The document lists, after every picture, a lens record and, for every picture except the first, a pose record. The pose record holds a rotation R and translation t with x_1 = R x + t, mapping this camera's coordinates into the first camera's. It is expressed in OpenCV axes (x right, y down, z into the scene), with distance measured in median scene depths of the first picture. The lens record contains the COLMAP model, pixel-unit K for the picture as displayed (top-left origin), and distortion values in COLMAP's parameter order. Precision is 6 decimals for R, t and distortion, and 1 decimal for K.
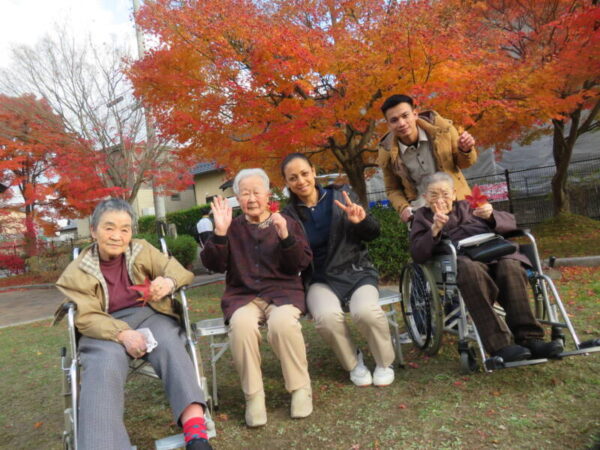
lens RADIAL K [[408.6, 0, 300.5], [0, 408.6, 222.9], [0, 0, 1]] dist [-0.022490, 0.004866]
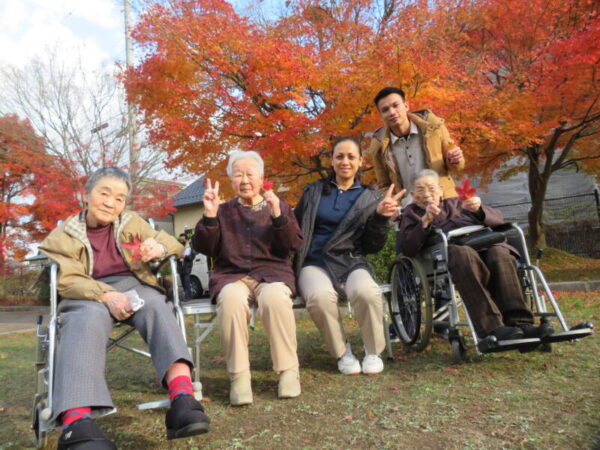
lens RADIAL K [[408.6, 0, 300.5], [0, 408.6, 222.9], [0, 0, 1]] dist [-0.022490, 0.004866]
pose [[0.997998, 0.041159, 0.048011, -0.029773], [-0.036730, 0.995287, -0.089745, 0.133884], [-0.051479, 0.087802, 0.994807, 0.011741]]
